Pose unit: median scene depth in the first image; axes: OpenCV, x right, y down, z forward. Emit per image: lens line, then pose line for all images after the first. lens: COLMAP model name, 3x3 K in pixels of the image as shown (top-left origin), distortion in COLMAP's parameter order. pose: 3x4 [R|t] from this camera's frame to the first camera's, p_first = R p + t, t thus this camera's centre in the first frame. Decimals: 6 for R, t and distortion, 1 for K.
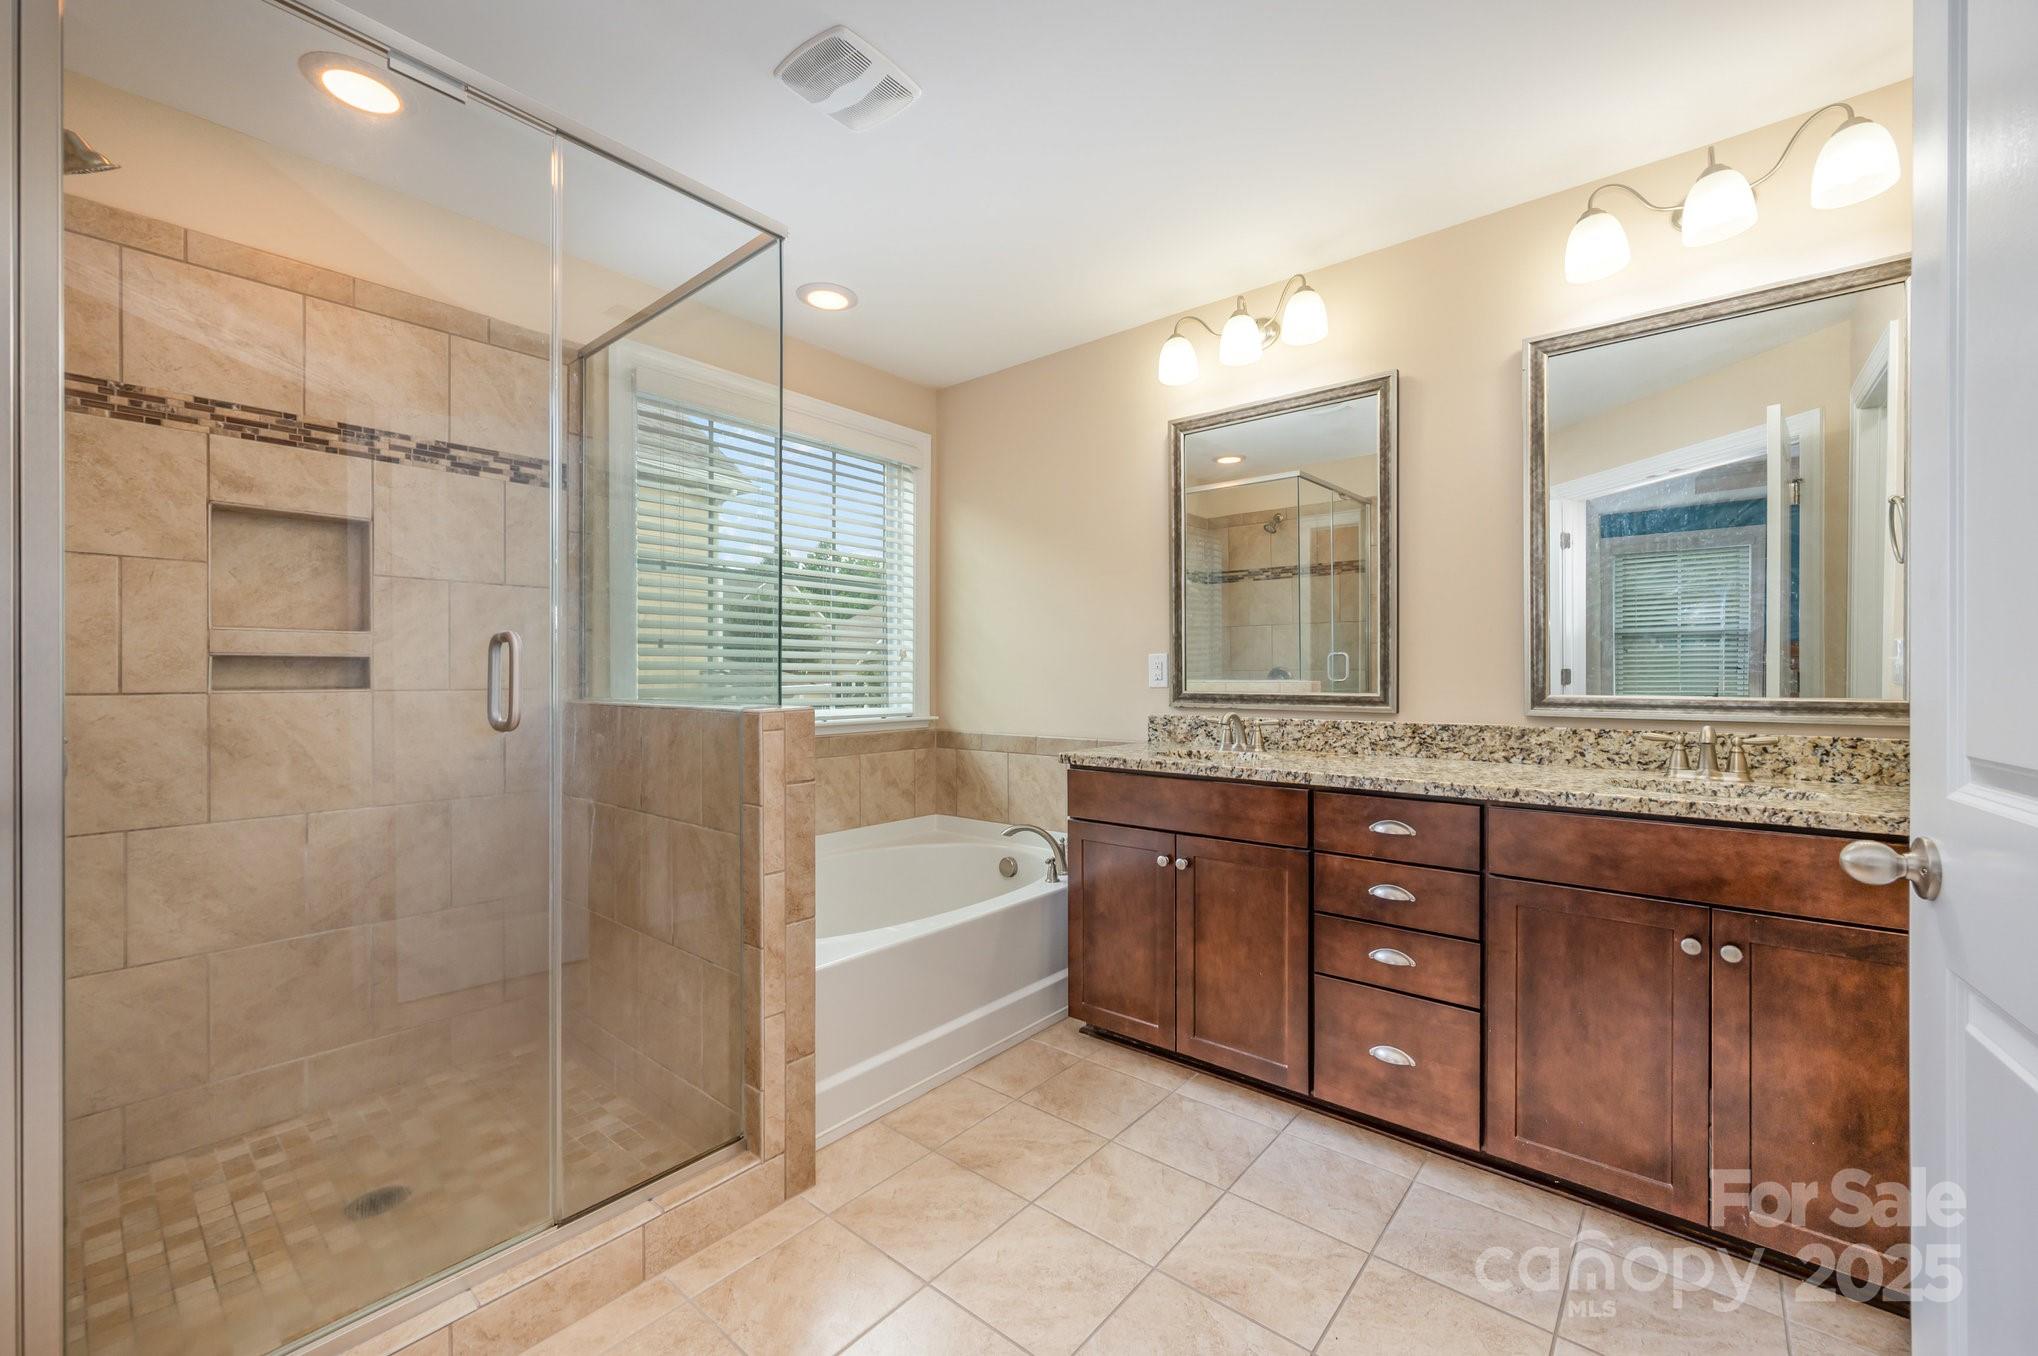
lens RADIAL K [[821.1, 0, 1030.6], [0, 821.1, 670.8], [0, 0, 1]] dist [0.002717, 0.000478]
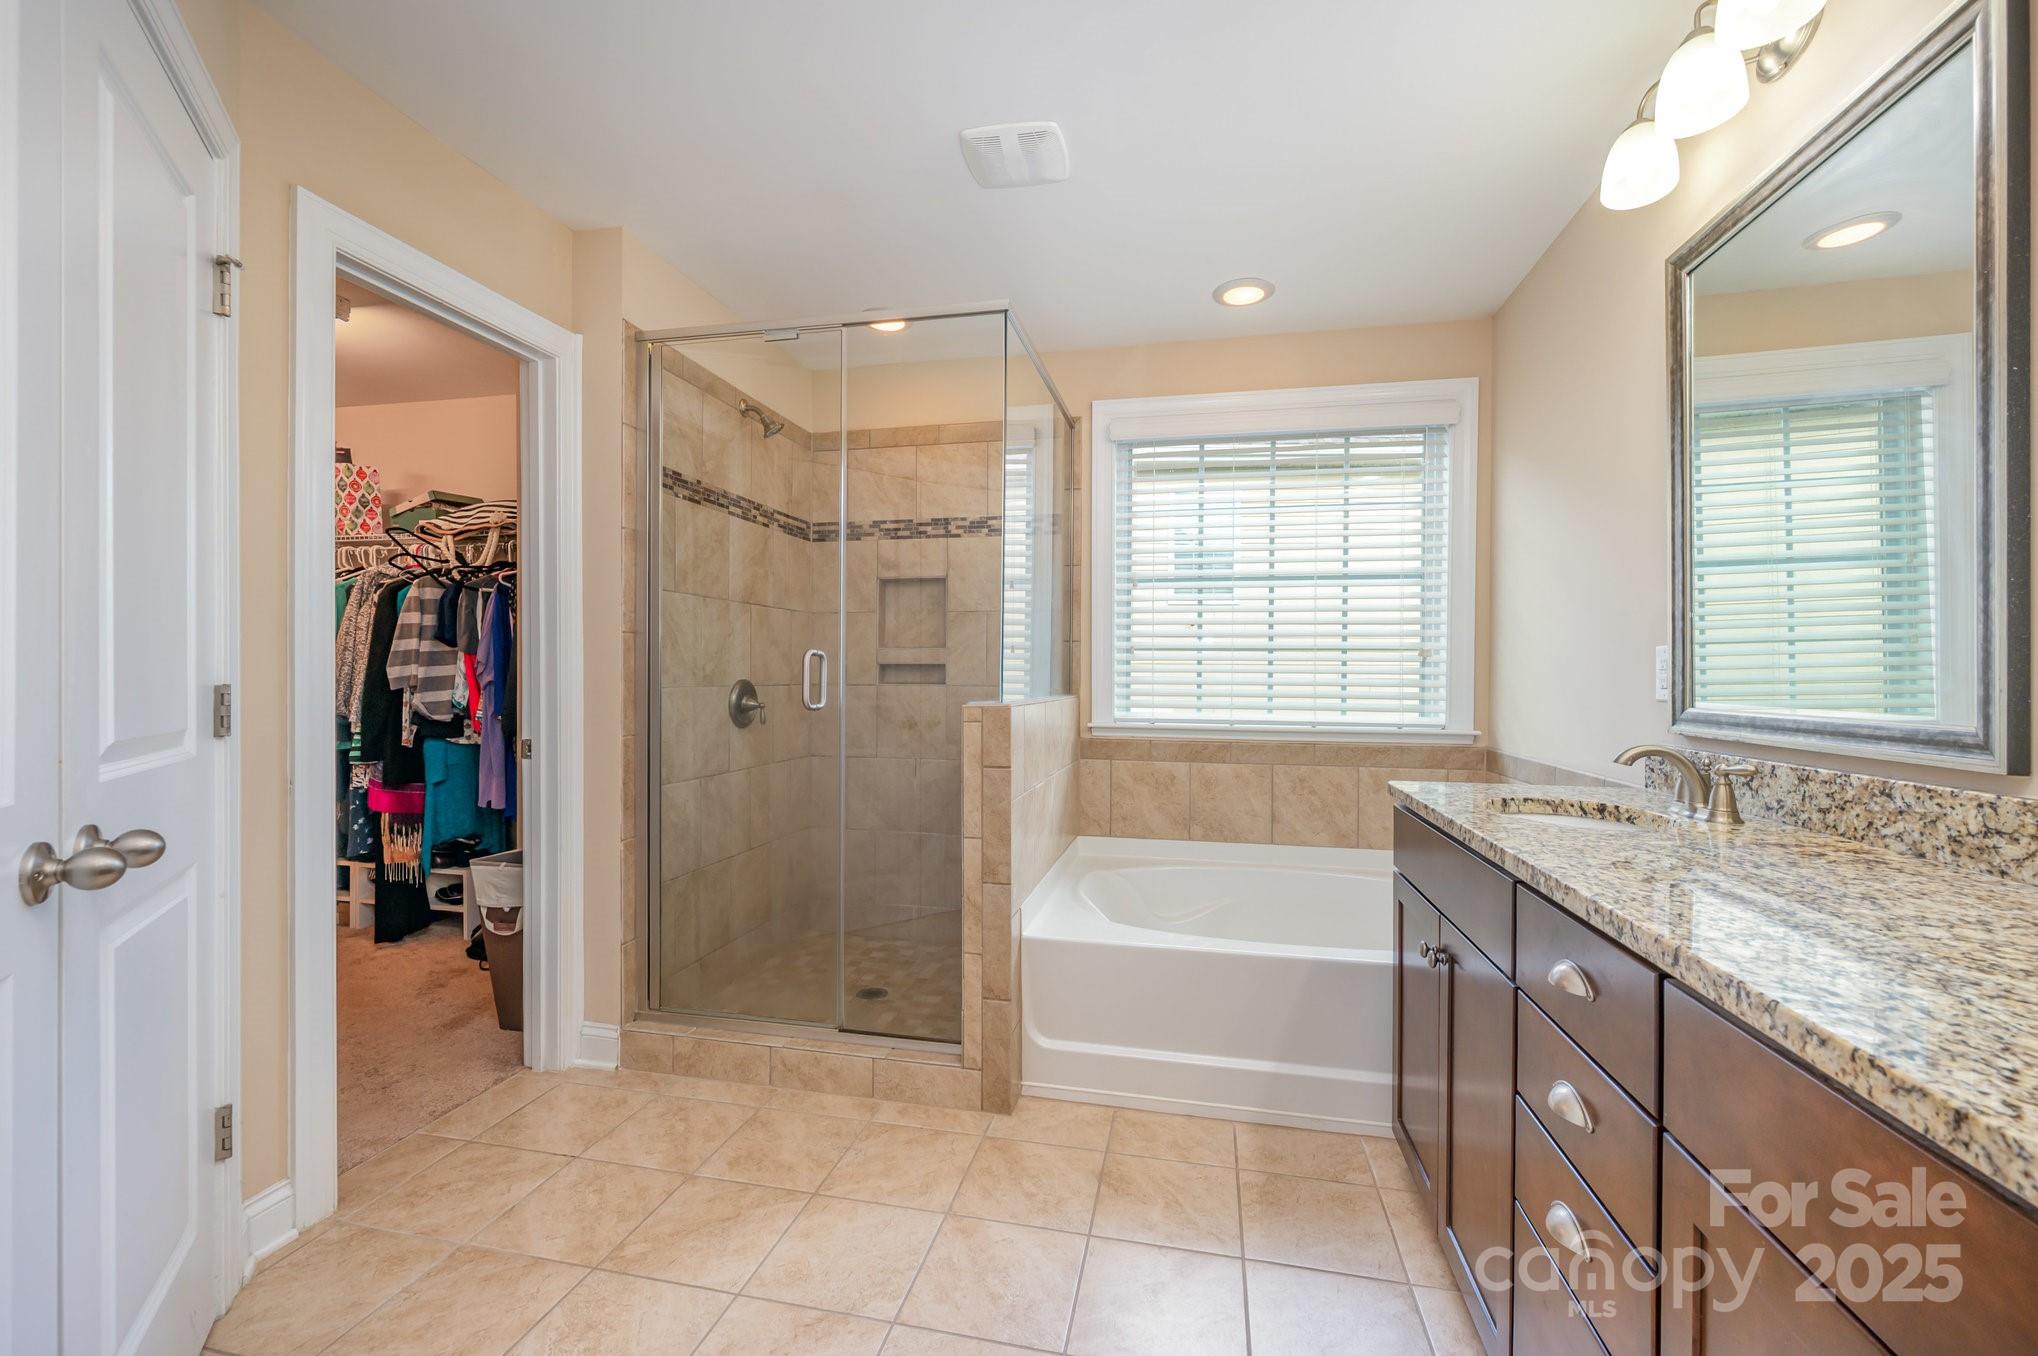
lens RADIAL K [[831.6, 0, 1027.1], [0, 831.6, 673.9], [0, 0, 1]] dist [0.001372, 0.000409]
pose [[0.461255, 0.001595, -0.887266, 0.711812], [-0.001689, 0.999998, 0.000919, 0.000219], [0.887266, 0.001074, 0.461256, 0.430300]]
